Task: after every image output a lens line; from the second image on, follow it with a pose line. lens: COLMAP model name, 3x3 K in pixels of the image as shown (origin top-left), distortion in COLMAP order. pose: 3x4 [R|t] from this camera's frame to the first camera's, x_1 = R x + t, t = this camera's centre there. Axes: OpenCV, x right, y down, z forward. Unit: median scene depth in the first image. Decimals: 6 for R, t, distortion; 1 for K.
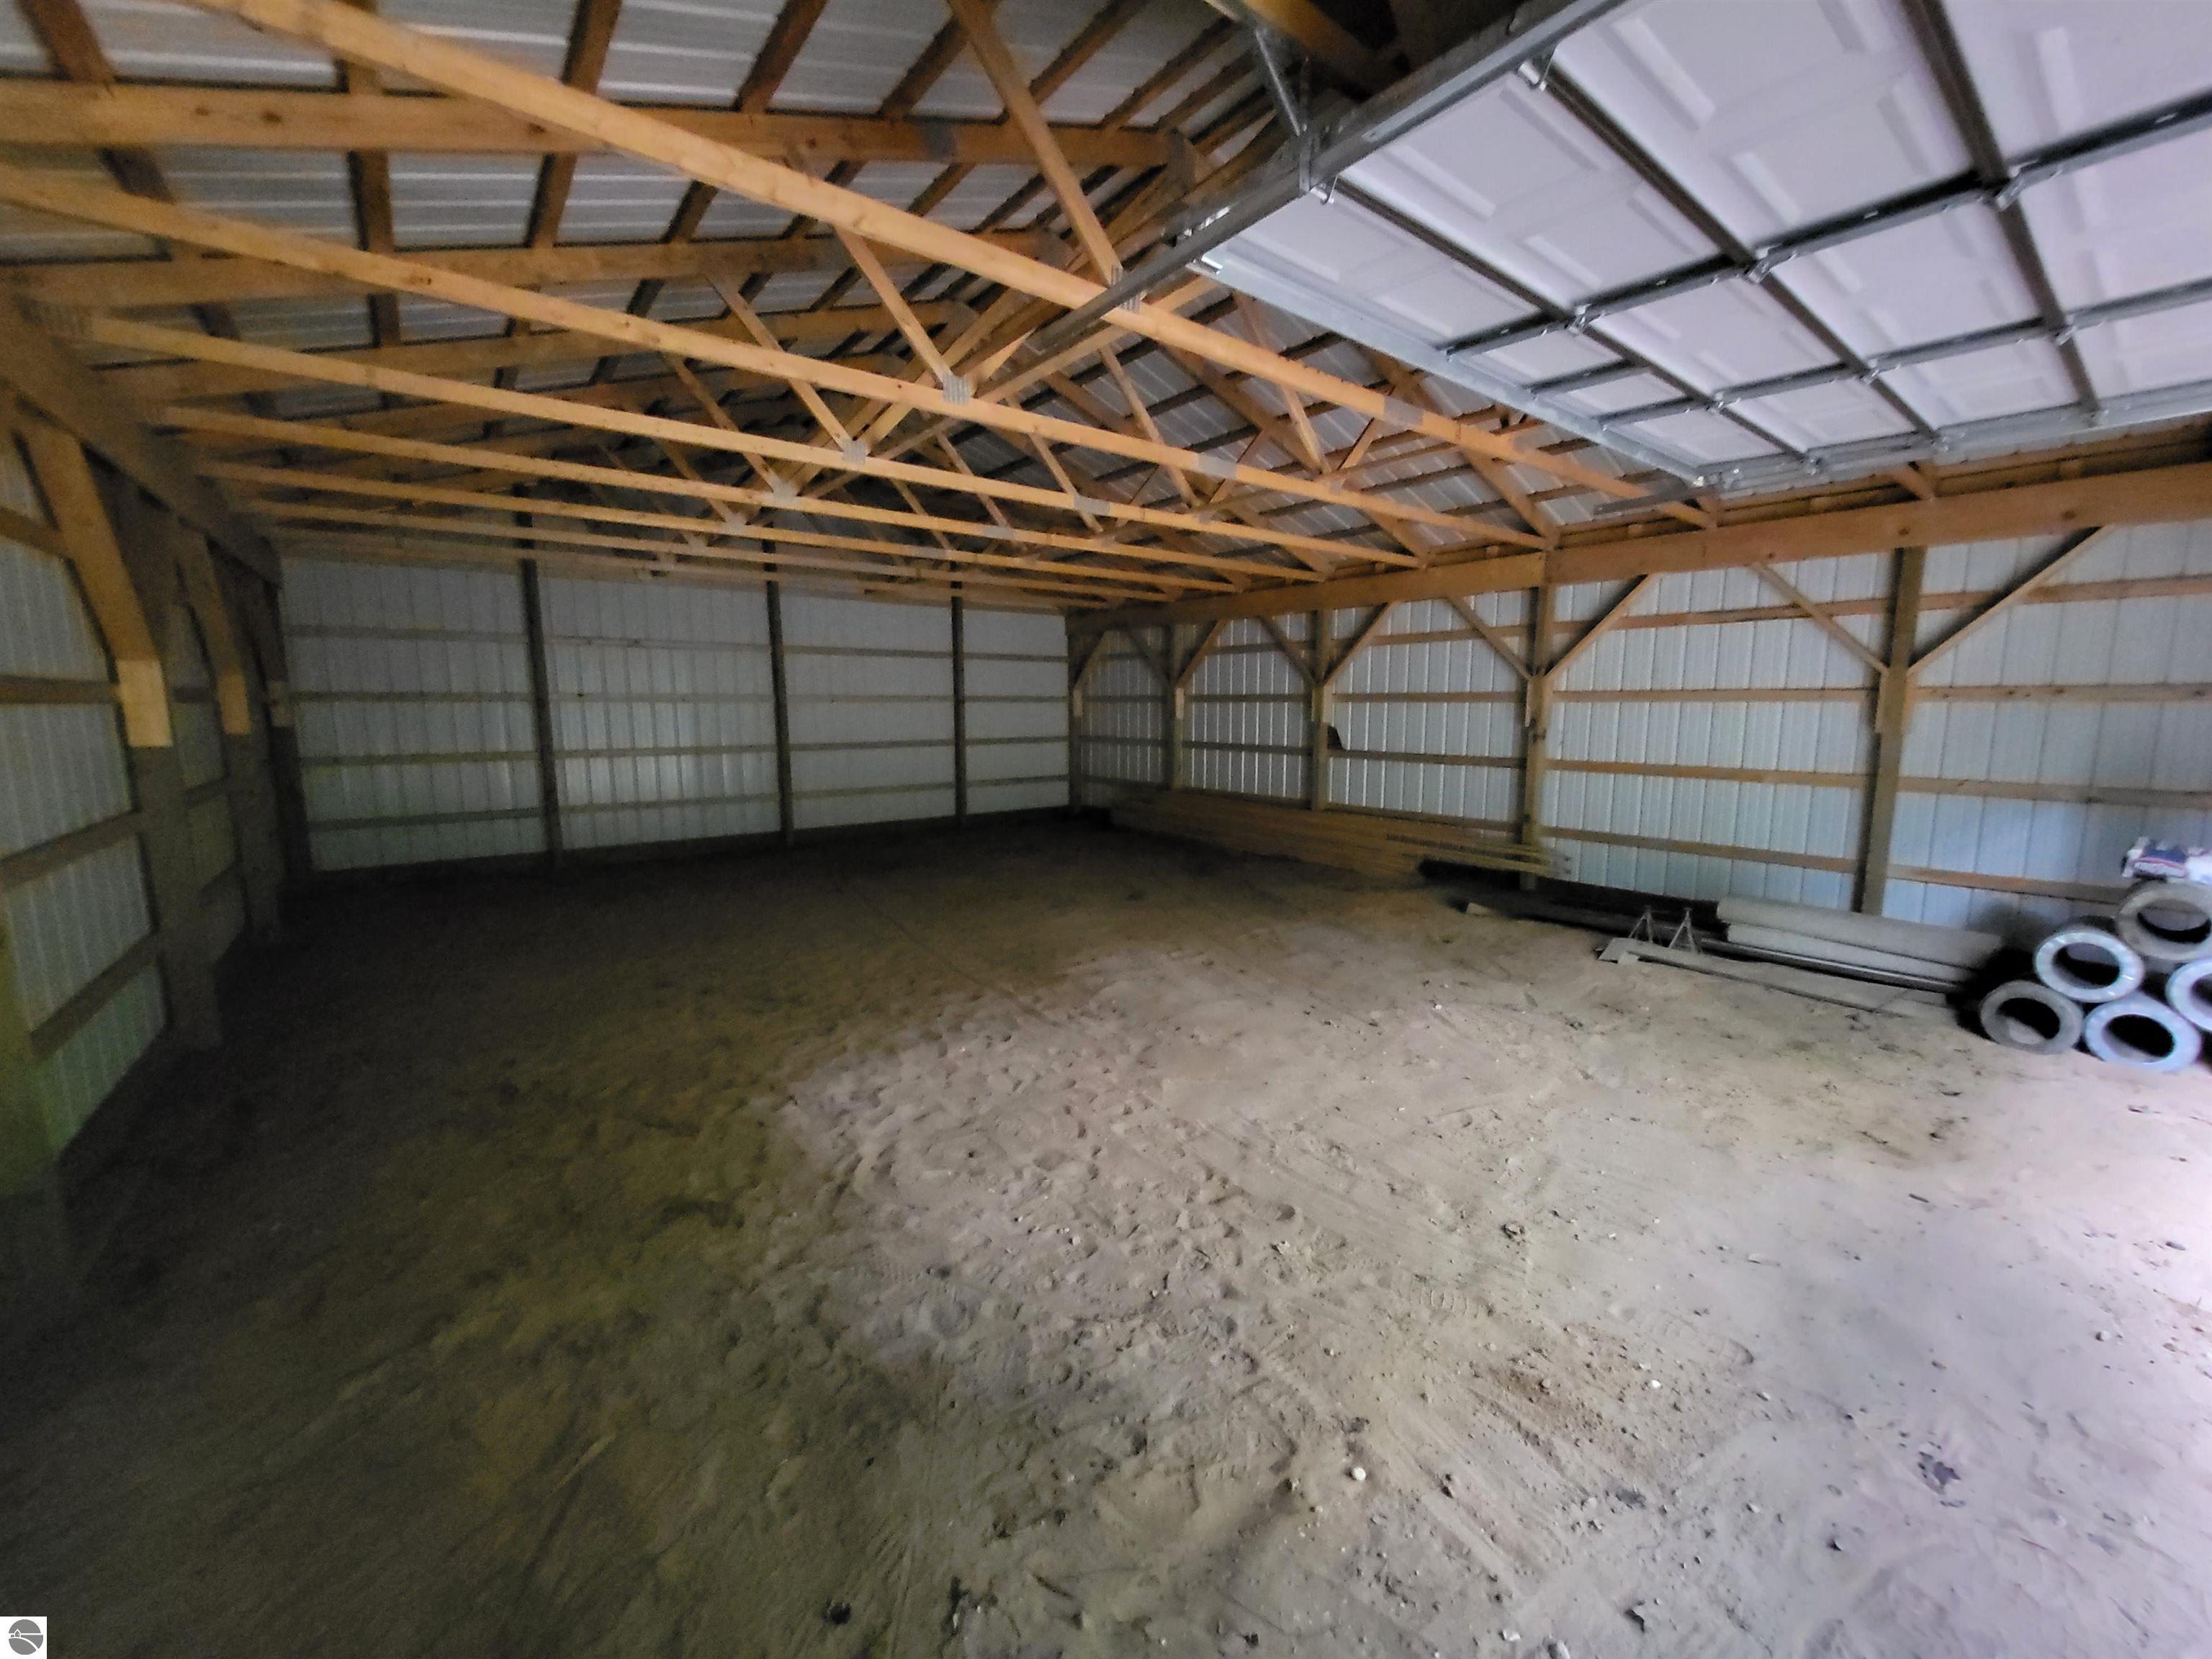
lens RADIAL K [[866.4, 0, 1116.4], [0, 866.4, 831.0], [0, 0, 1]] dist [0.000874, -0.000805]
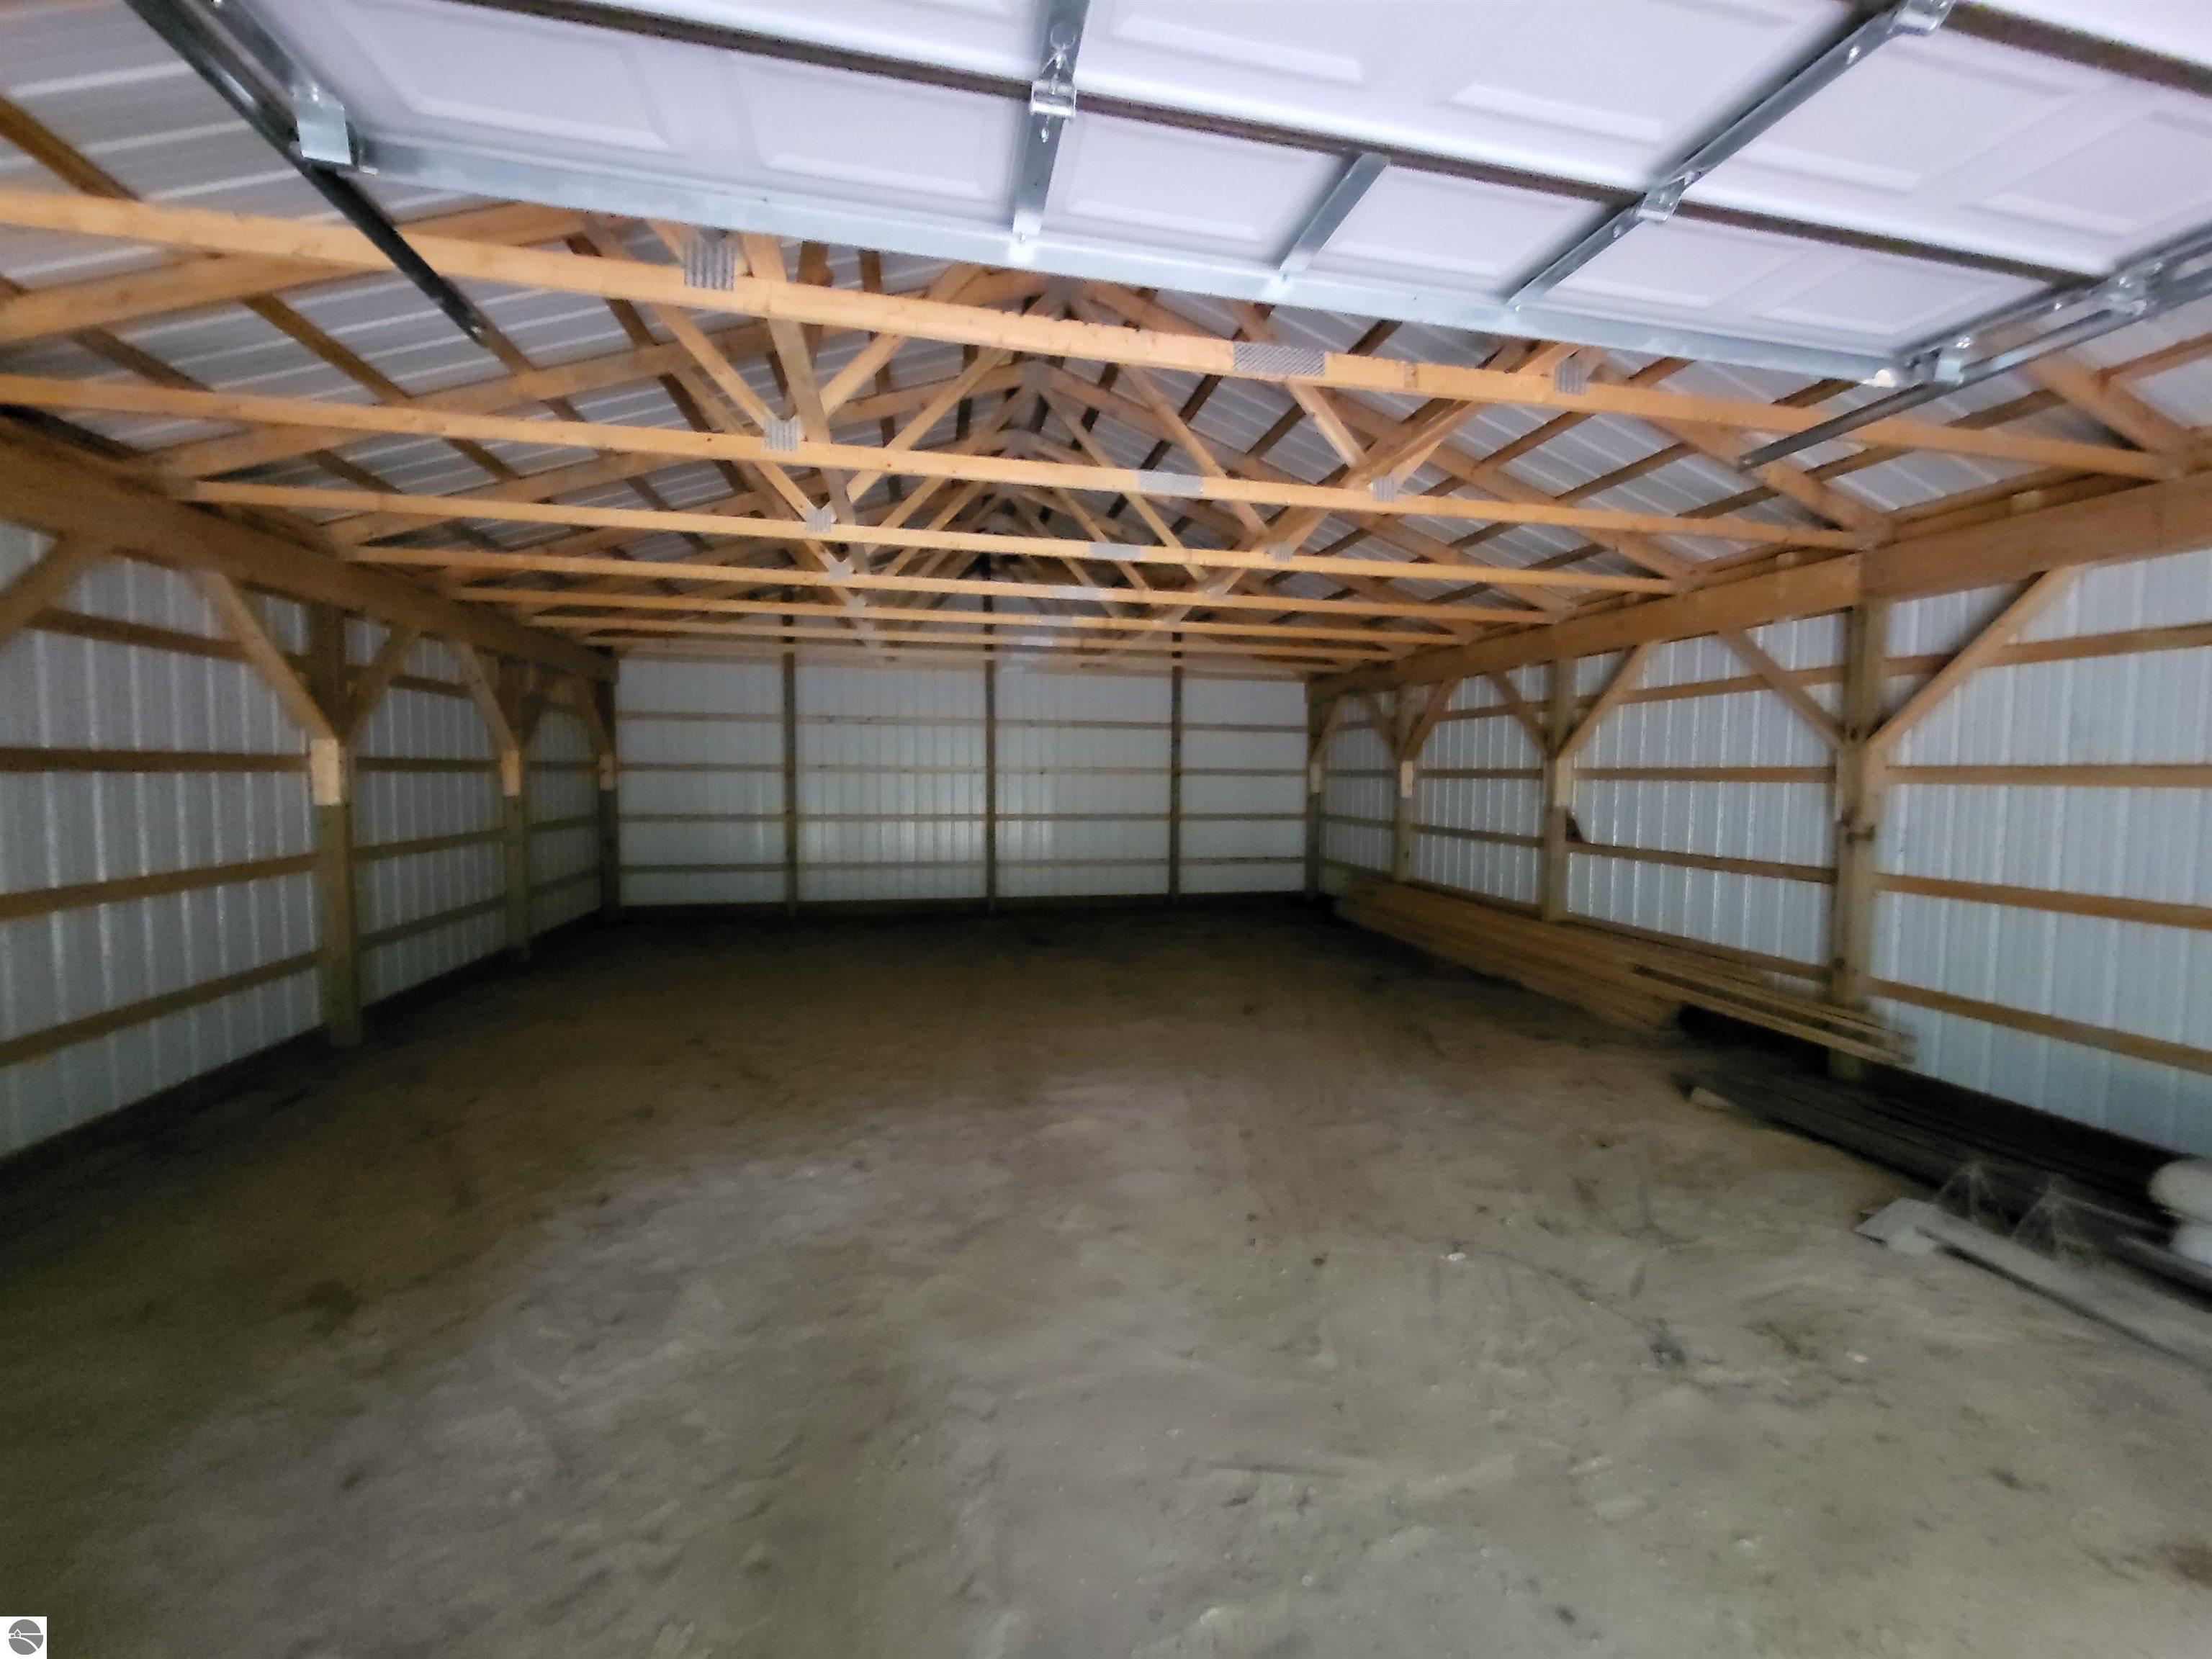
lens RADIAL K [[866.4, 0, 1105.7], [0, 866.4, 821.2], [0, 0, 1]] dist [0.000874, -0.000805]
pose [[0.896633, 0.031538, -0.441649, 0.264357], [-0.073107, 0.994315, -0.077419, -0.029496], [0.436697, 0.101704, 0.893841, 0.184268]]
